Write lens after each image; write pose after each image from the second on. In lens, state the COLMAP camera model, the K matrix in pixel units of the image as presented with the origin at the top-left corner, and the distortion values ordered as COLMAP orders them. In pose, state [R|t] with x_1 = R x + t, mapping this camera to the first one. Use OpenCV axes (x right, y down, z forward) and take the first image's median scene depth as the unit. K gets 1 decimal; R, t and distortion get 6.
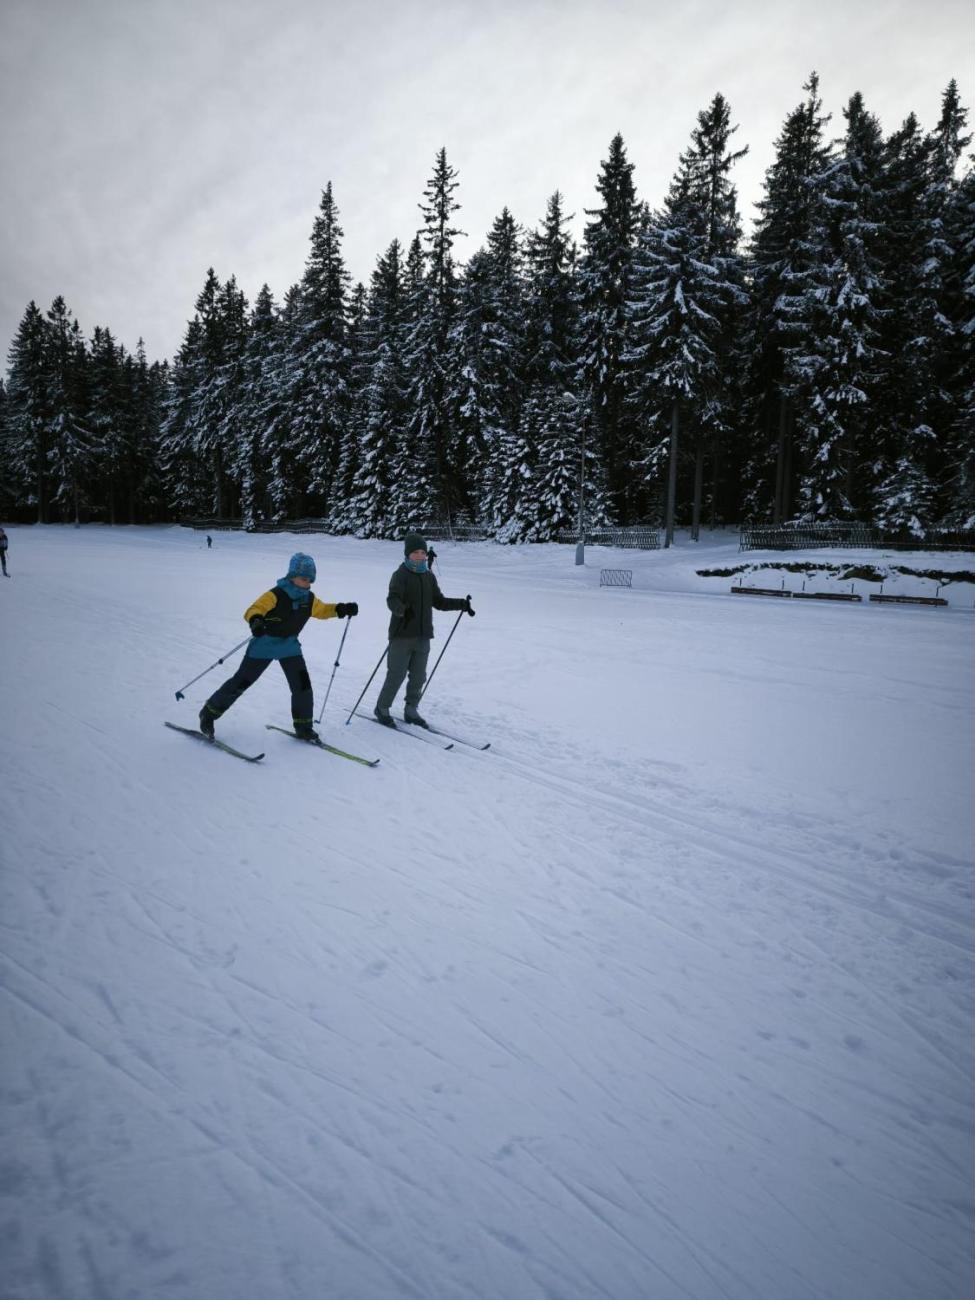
lens RADIAL K [[899.5, 0, 473.4], [0, 899.5, 649.8], [0, 0, 1]] dist [0.033212, -0.022603]
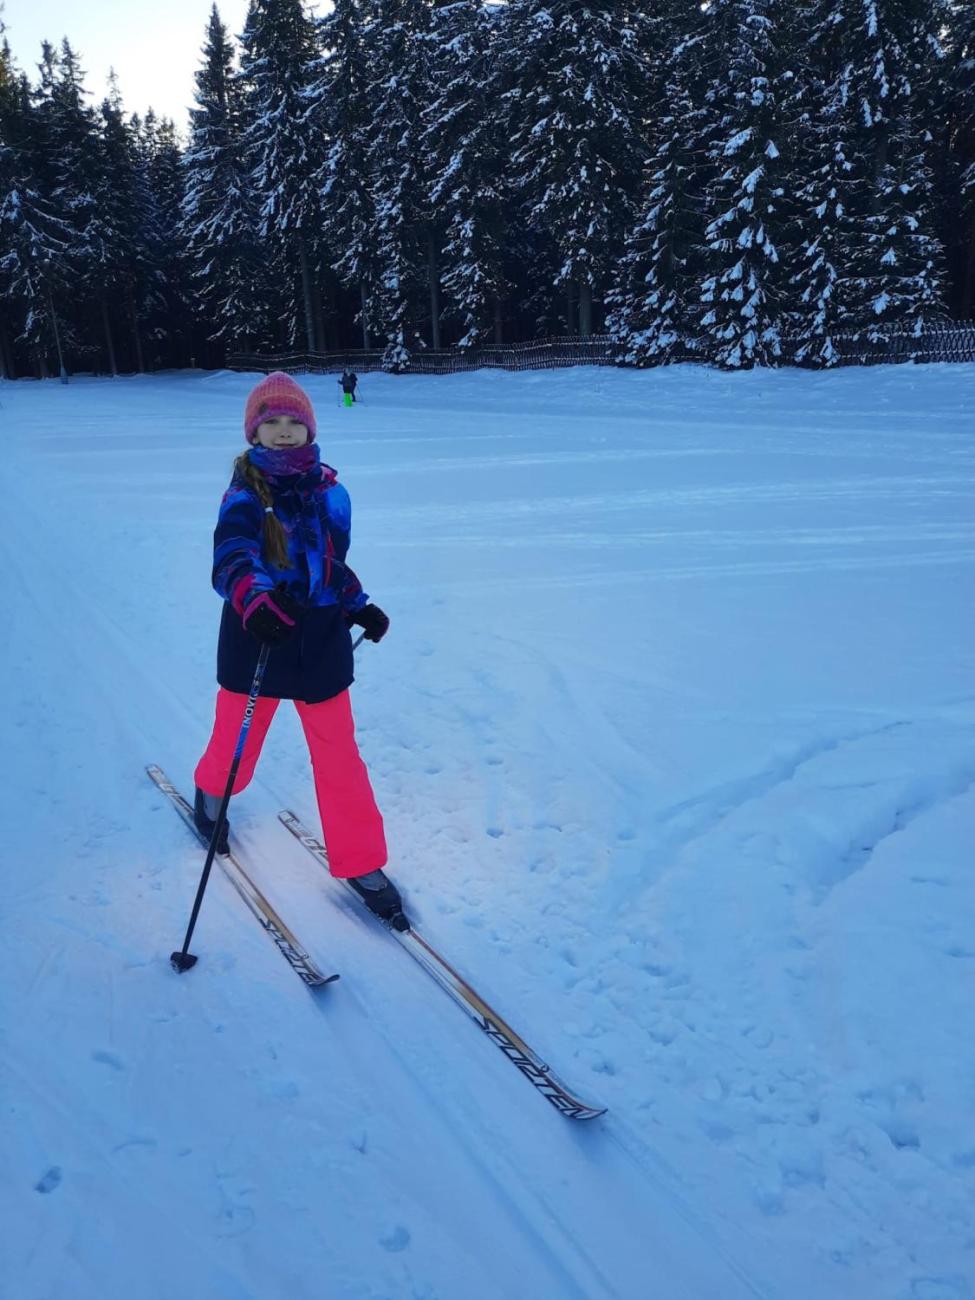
lens RADIAL K [[1006.0, 0, 524.8], [0, 1006.0, 657.4], [0, 0, 1]] dist [0.050526, -0.057803]
pose [[0.997241, -0.069543, 0.025961, -0.201345], [0.064630, 0.985458, 0.157150, -0.050270], [-0.036512, -0.155039, 0.987233, 0.353407]]
